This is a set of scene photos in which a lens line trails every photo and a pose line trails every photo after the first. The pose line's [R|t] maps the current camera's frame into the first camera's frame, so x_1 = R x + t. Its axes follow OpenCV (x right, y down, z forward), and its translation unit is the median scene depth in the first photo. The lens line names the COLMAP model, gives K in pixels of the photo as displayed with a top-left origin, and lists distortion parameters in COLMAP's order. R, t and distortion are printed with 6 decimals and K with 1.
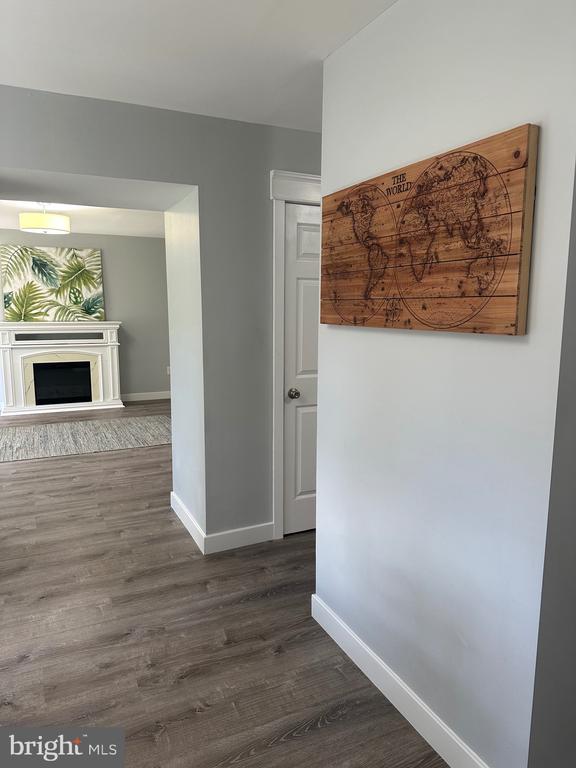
lens RADIAL K [[538.2, 0, 288.8], [0, 538.2, 388.2], [0, 0, 1]] dist [0.151503, -0.313427]
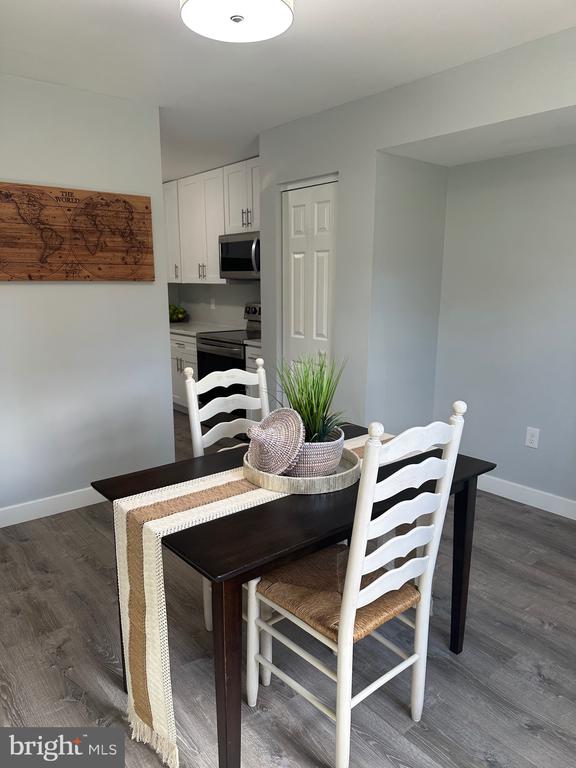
lens RADIAL K [[541.0, 0, 288.0], [0, 541.0, 384.0], [0, 0, 1]] dist [0.079767, -0.131985]
pose [[-0.238281, -0.188942, 0.952640, -1.486107], [0.146630, 0.962651, 0.227604, -0.081054], [-0.960063, 0.193919, -0.201677, 0.679941]]
